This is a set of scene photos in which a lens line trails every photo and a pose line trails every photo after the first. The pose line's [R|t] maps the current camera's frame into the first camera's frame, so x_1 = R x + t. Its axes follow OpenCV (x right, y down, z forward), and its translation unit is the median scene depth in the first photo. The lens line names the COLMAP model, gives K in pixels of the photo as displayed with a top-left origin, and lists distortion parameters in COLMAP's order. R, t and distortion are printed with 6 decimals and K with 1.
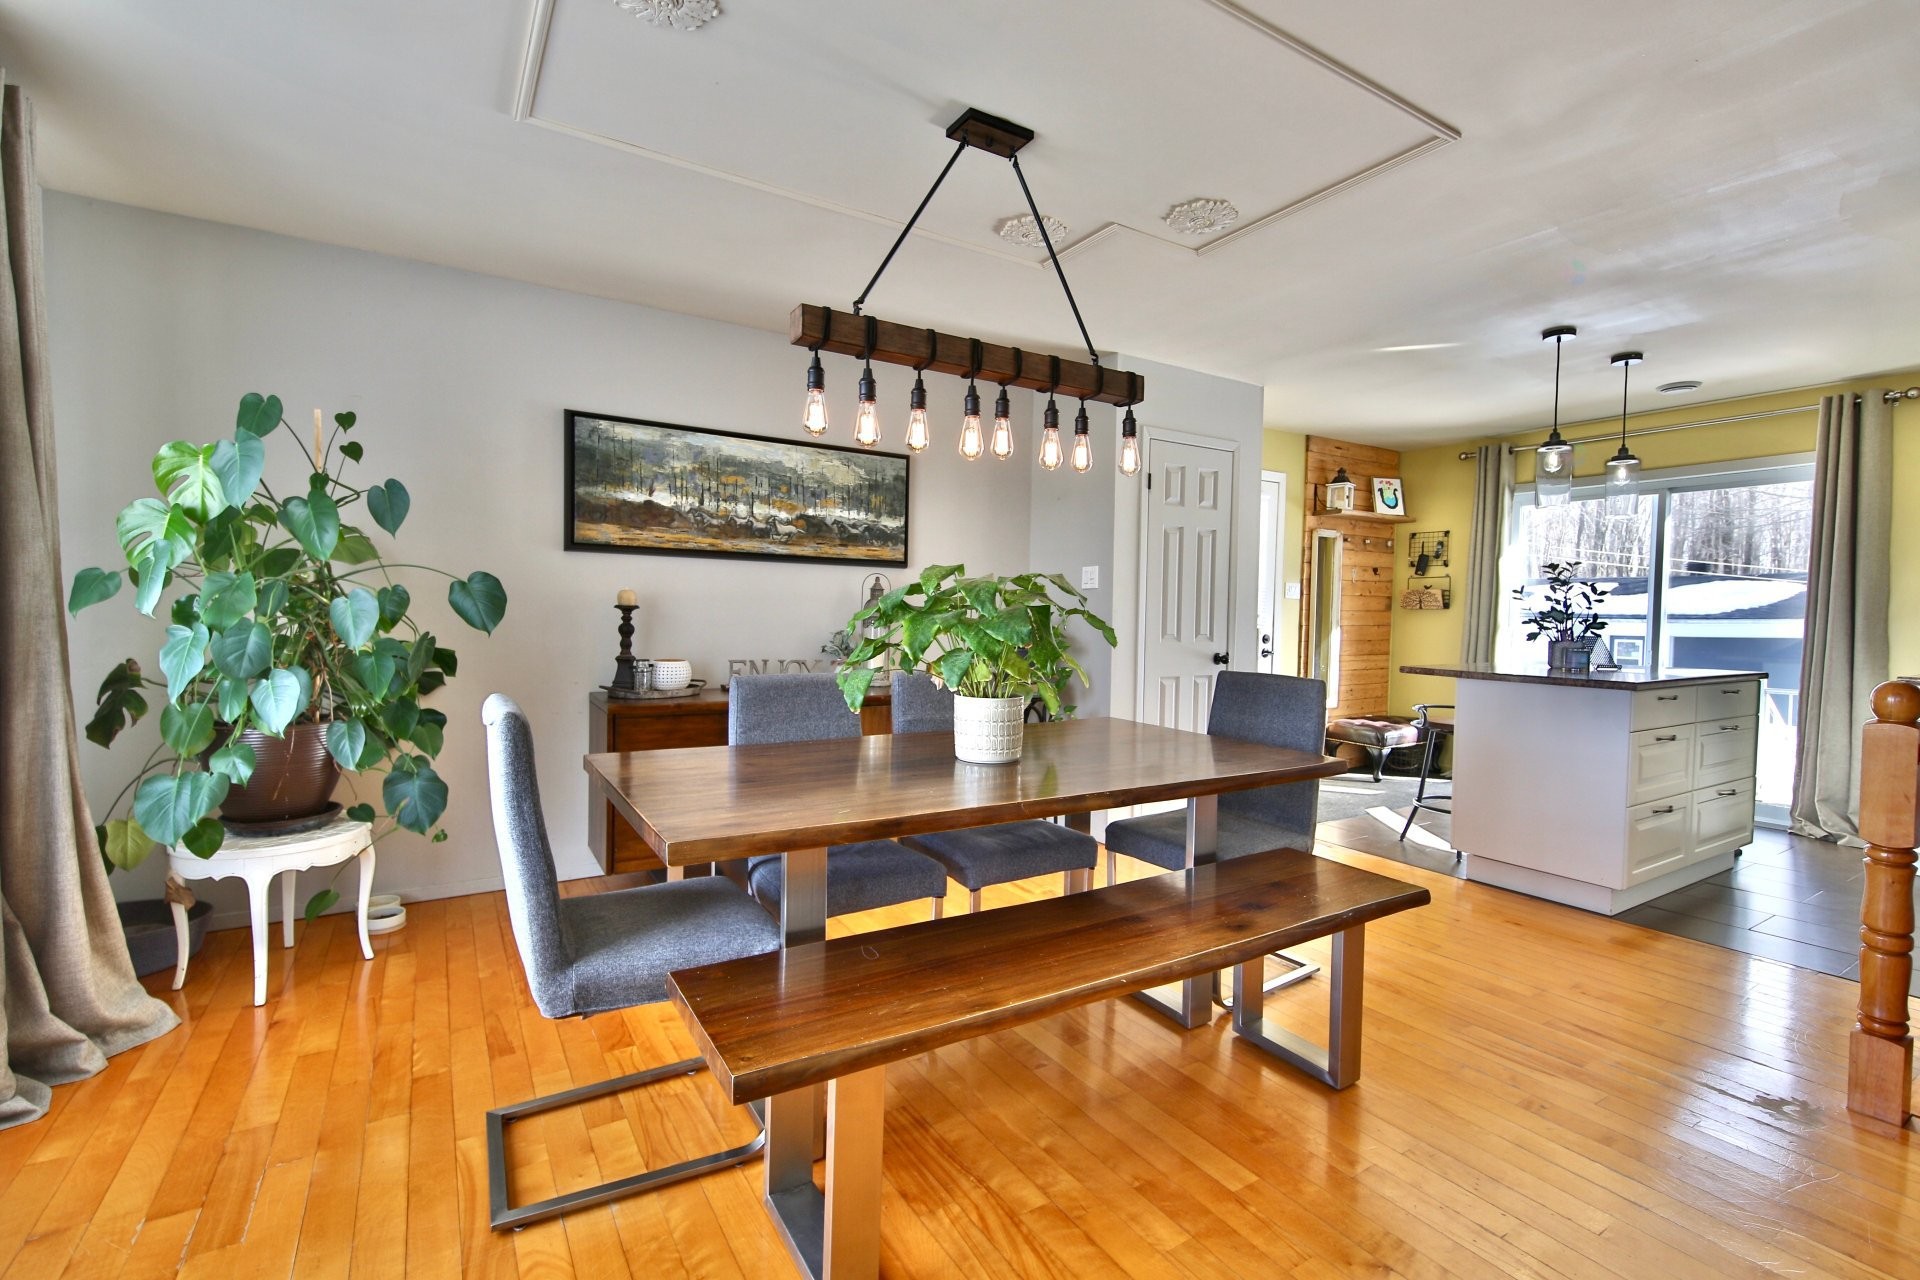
lens RADIAL K [[844.8, 0, 964.0], [0, 844.8, 640.2], [0, 0, 1]] dist [0.013513, -0.005459]
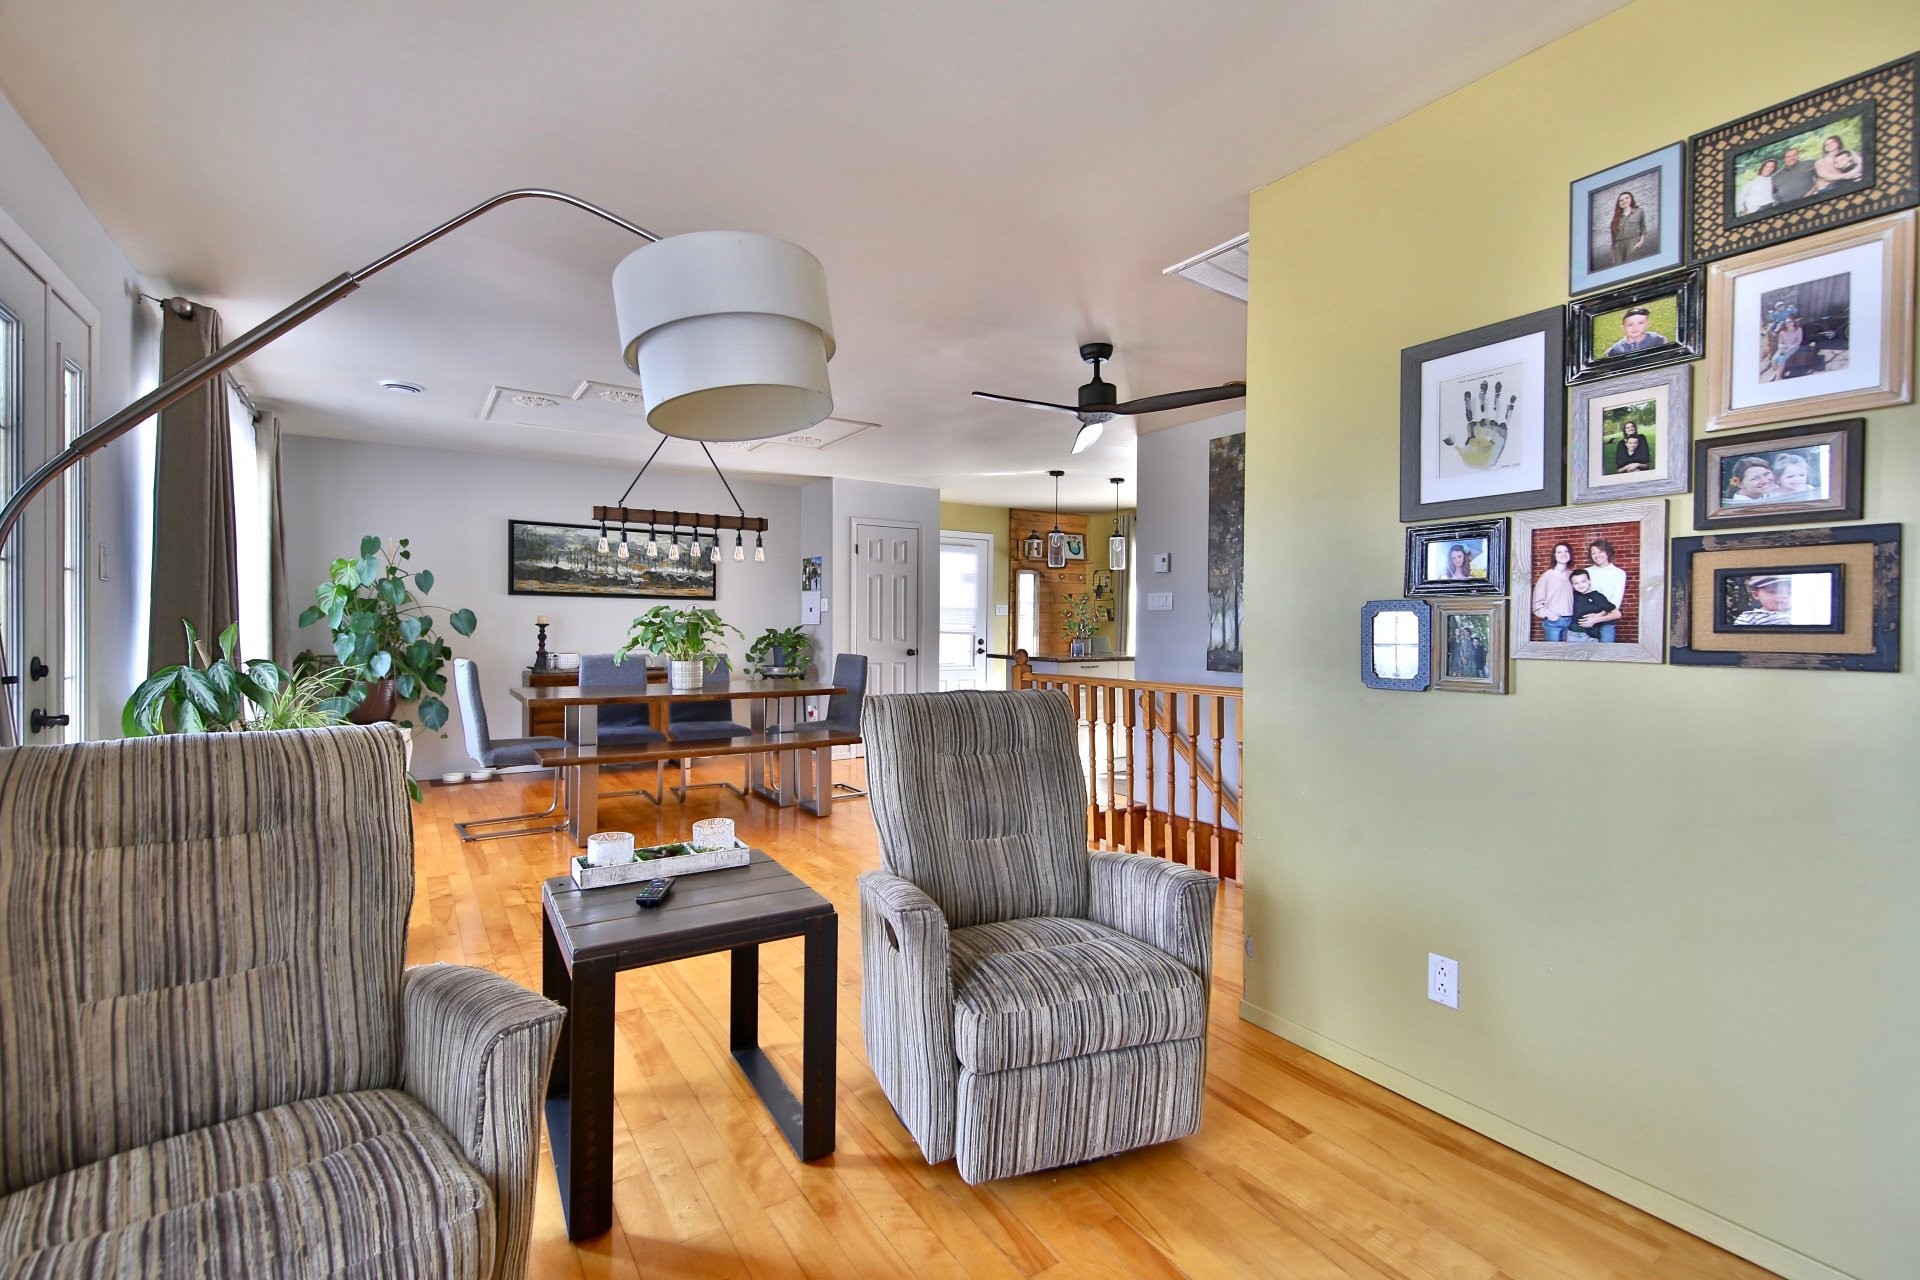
lens RADIAL K [[844.8, 0, 964.0], [0, 844.8, 637.8], [0, 0, 1]] dist [0.013513, -0.005459]
pose [[0.999649, -0.010240, 0.024417, 0.427825], [0.010749, 0.999725, -0.020818, 0.033908], [-0.024197, 0.021073, 0.999485, -0.784238]]
